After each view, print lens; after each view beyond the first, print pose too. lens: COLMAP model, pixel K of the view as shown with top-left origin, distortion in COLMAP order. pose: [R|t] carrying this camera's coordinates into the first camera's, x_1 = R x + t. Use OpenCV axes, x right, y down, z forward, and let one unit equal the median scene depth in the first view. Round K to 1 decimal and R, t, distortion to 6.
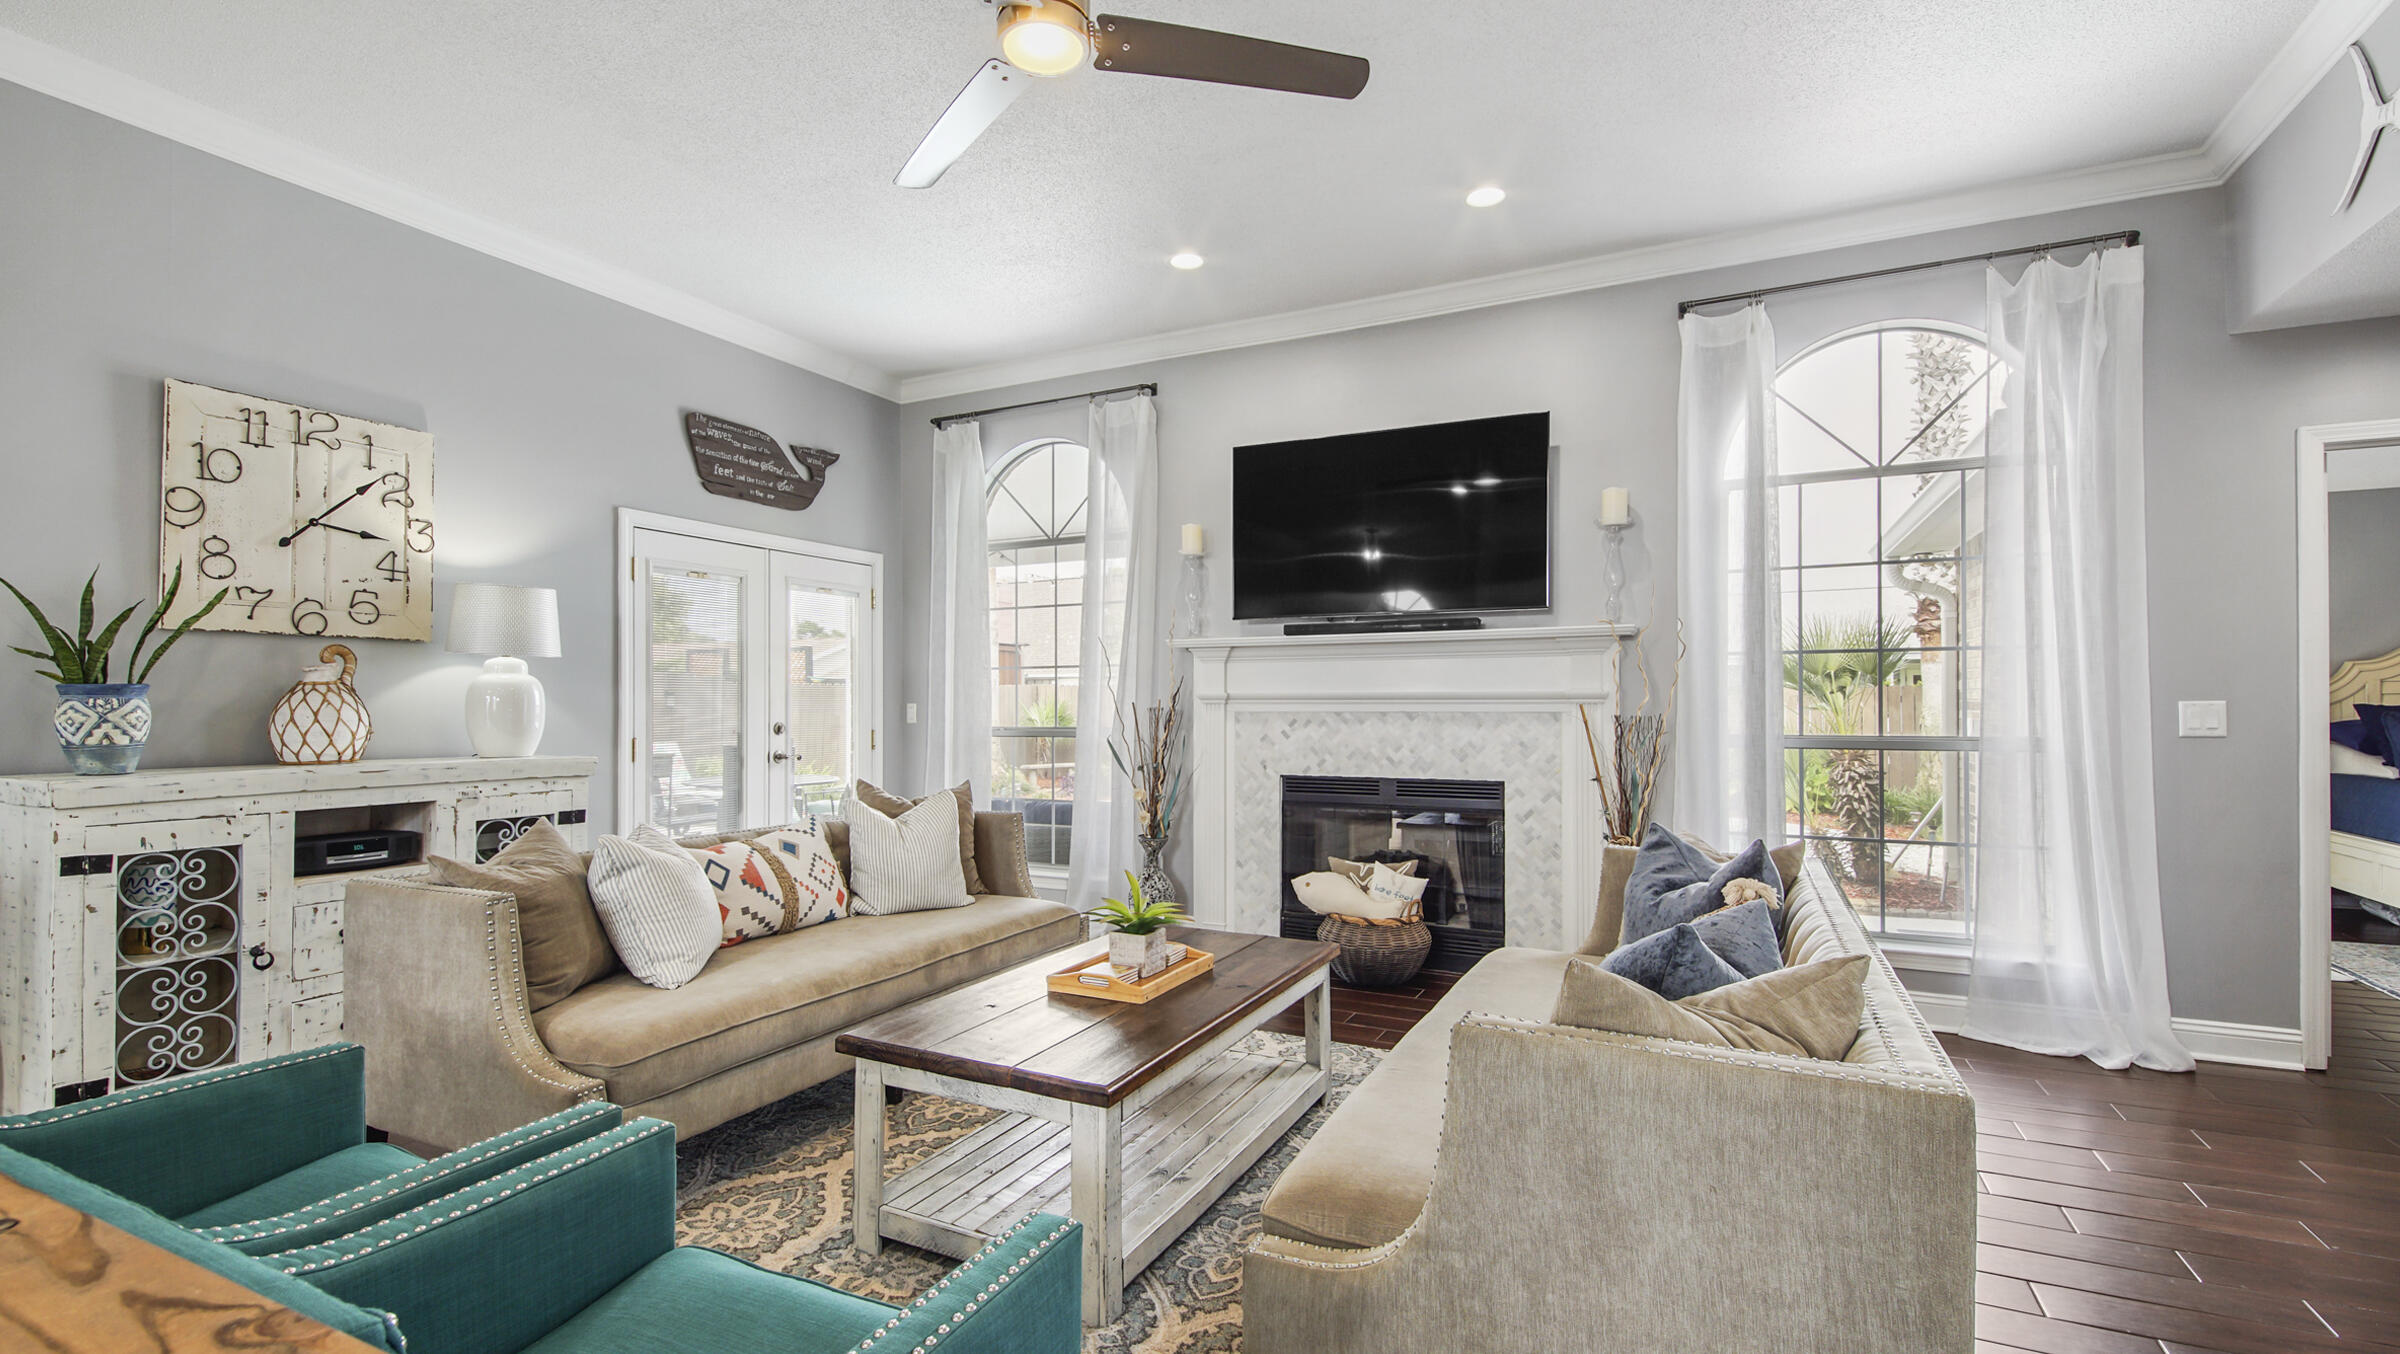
lens RADIAL K [[1067.1, 0, 1186.7], [0, 1067.1, 698.4], [0, 0, 1]] dist [0.046717, -0.030962]
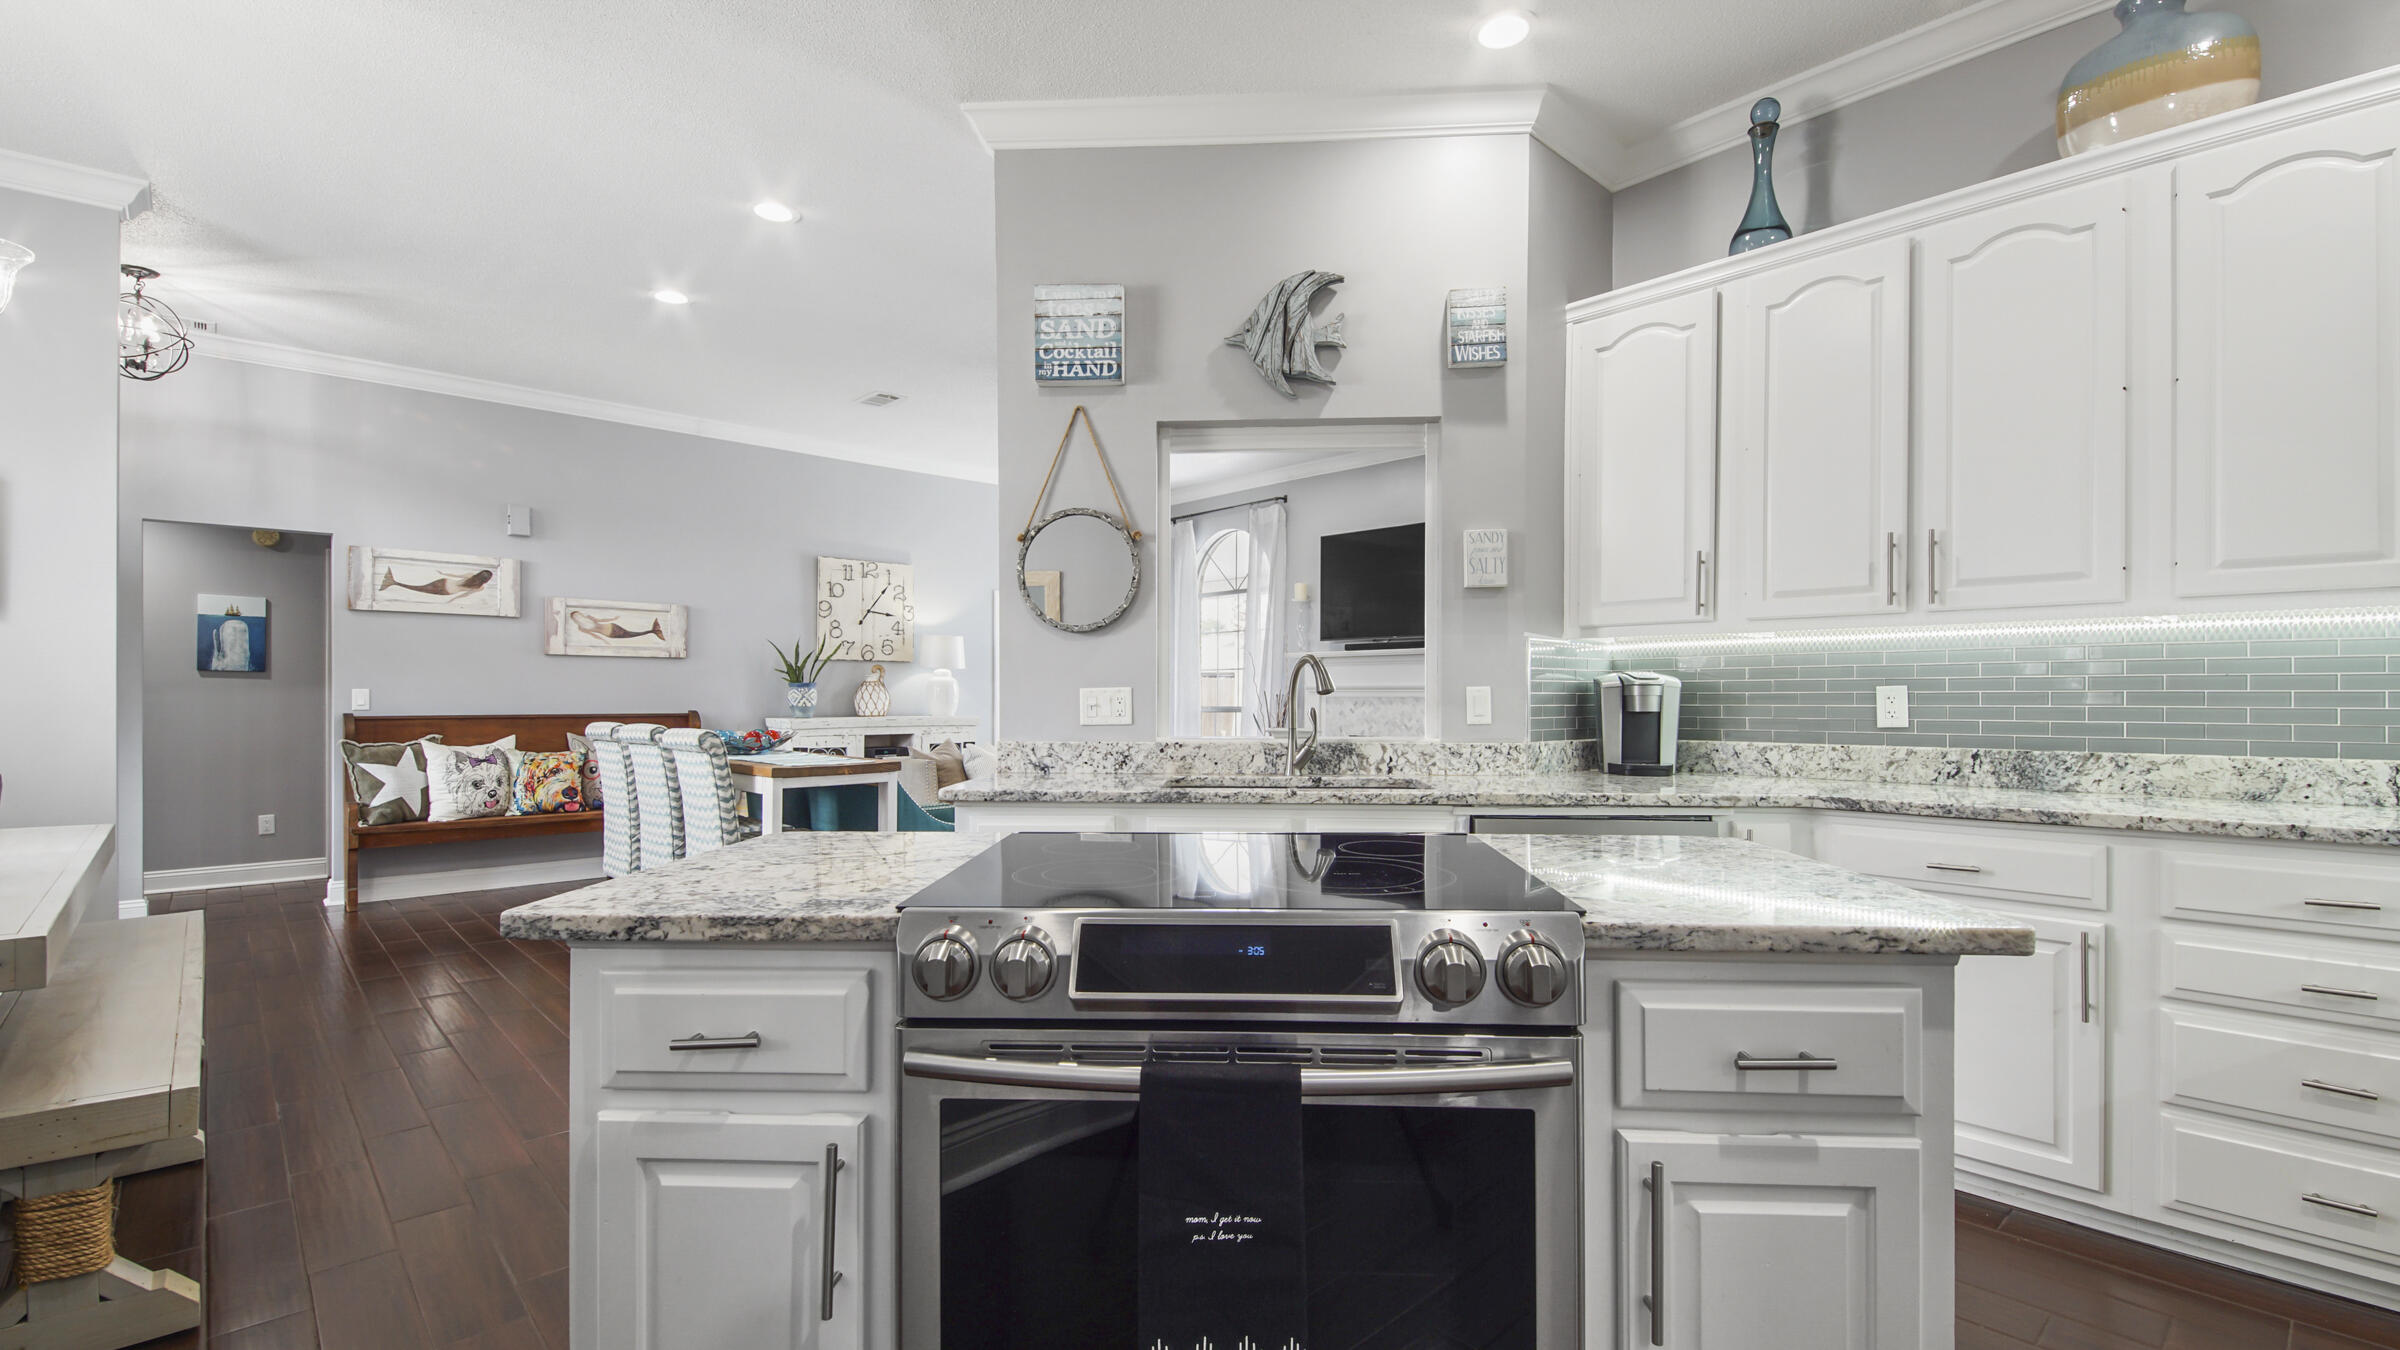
lens RADIAL K [[1065.7, 0, 1189.8], [0, 1065.7, 703.4], [0, 0, 1]] dist [0.059816, -0.030167]
pose [[0.933144, 0.006719, -0.359439, 0.541410], [-0.001369, 0.999884, 0.015138, -0.002808], [0.359499, -0.013634, 0.933046, -0.733467]]
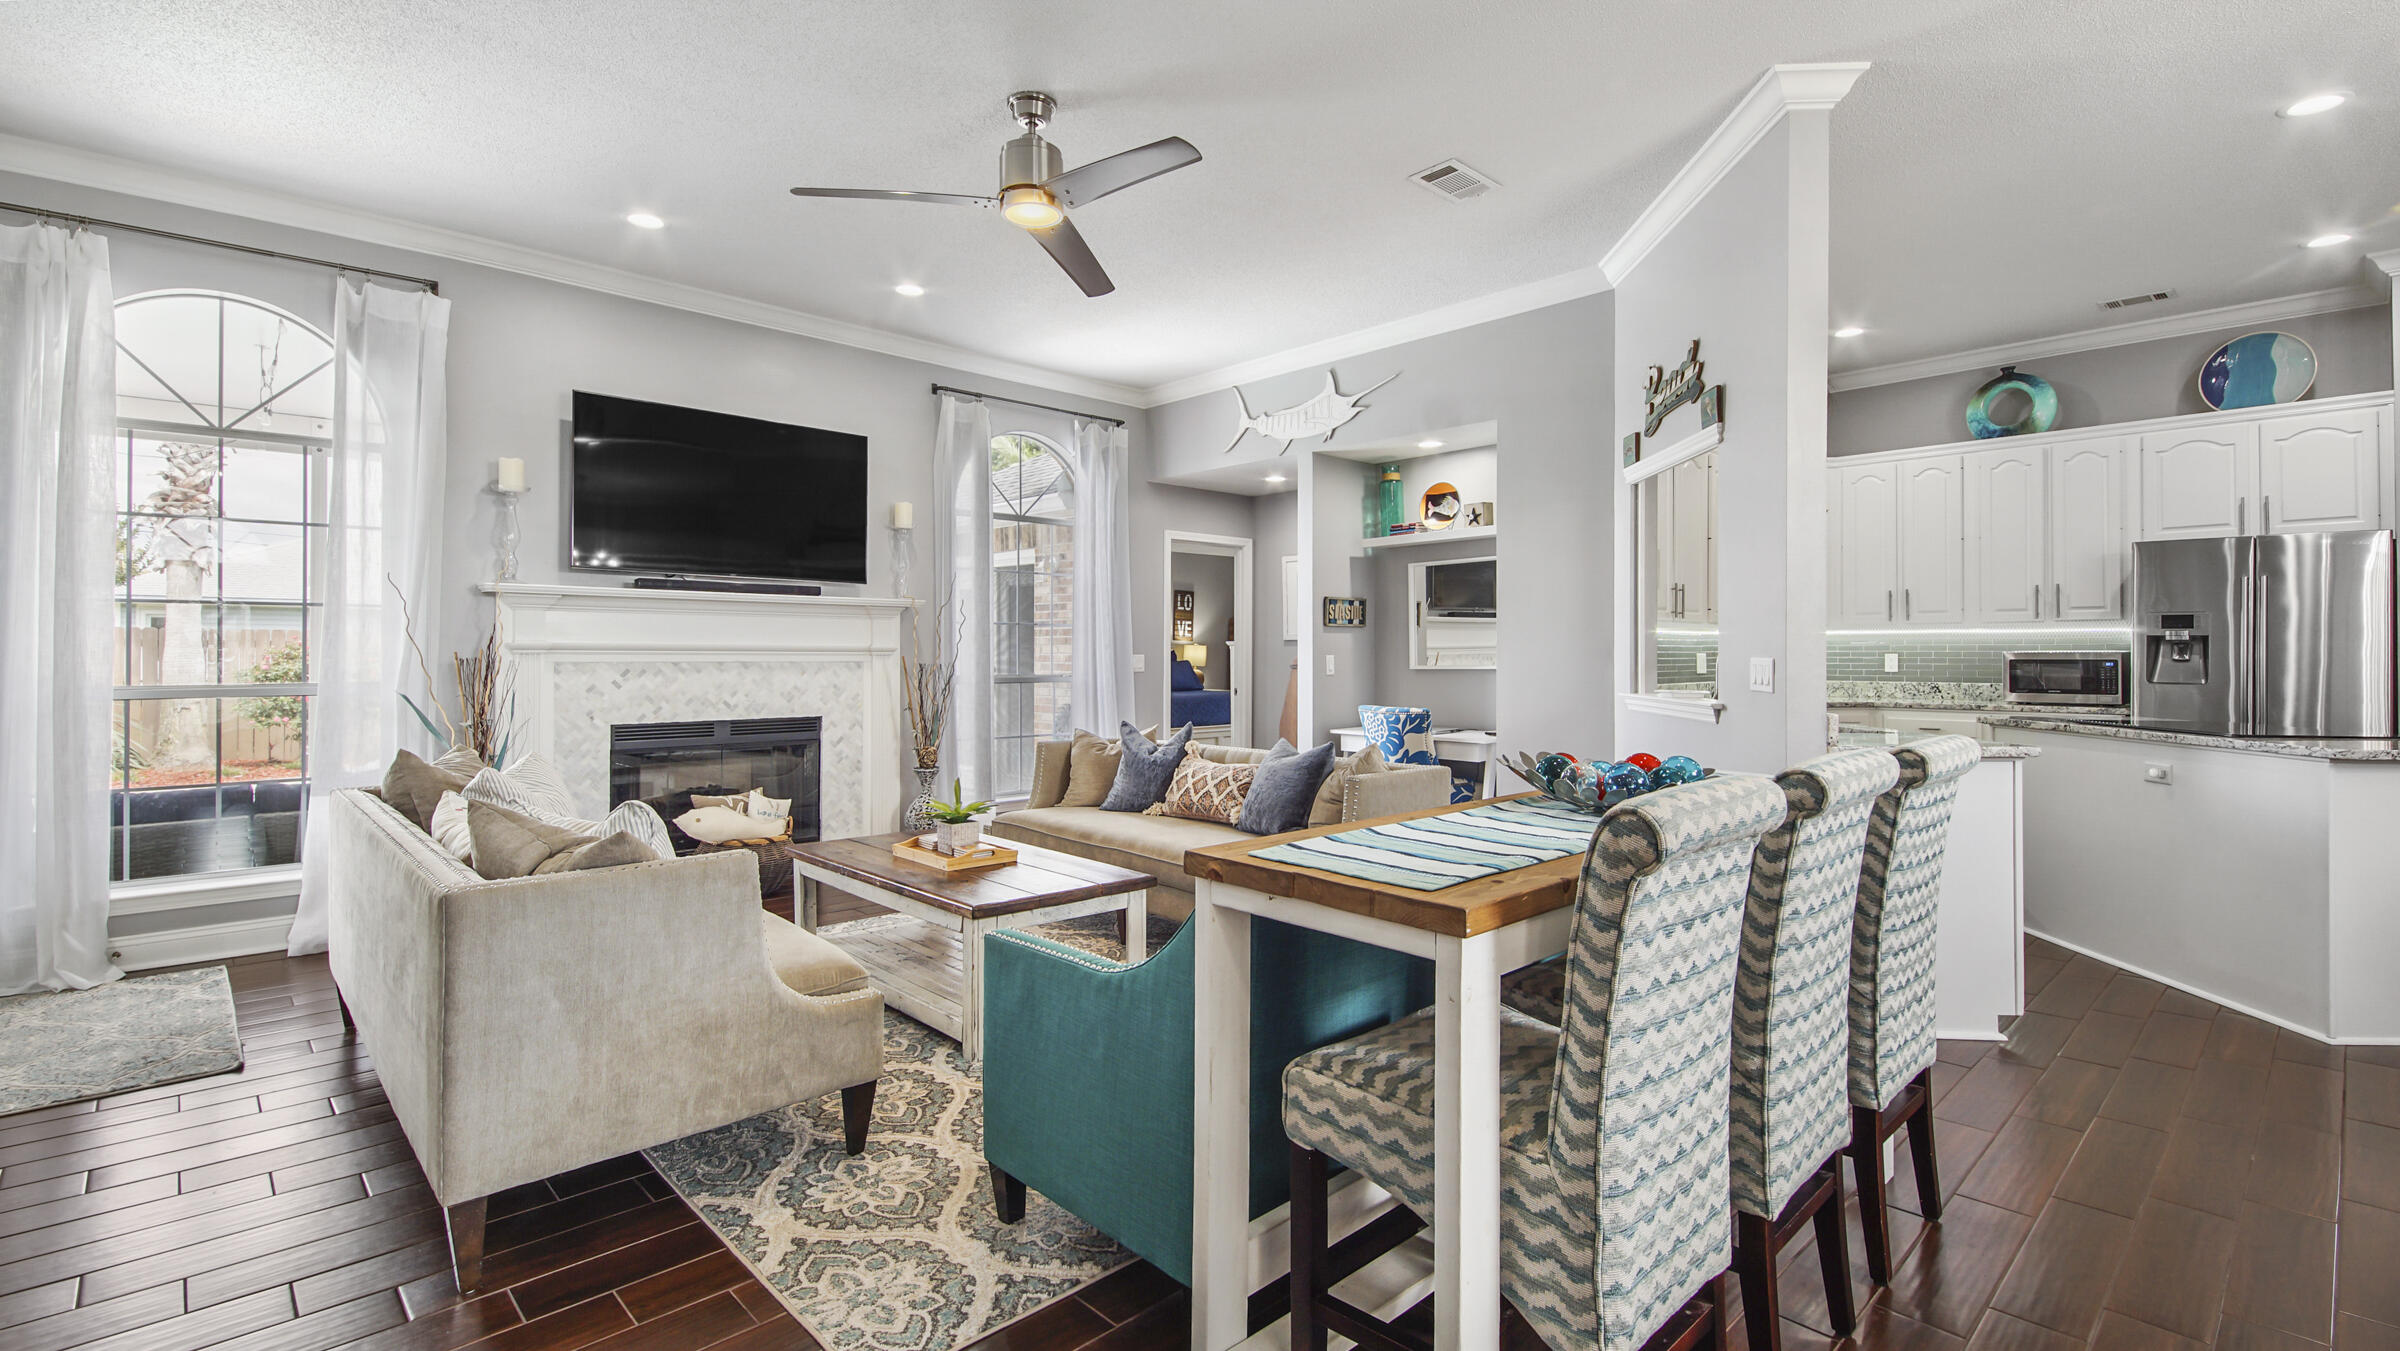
lens RADIAL K [[1068.8, 0, 1203.1], [0, 1068.8, 649.4], [0, 0, 1]] dist [0.036425, -0.022058]
pose [[0.342686, 0.006596, 0.939427, -0.822165], [-0.010123, 0.999943, -0.003329, -0.002259], [-0.939395, -0.008369, 0.342733, 0.154764]]
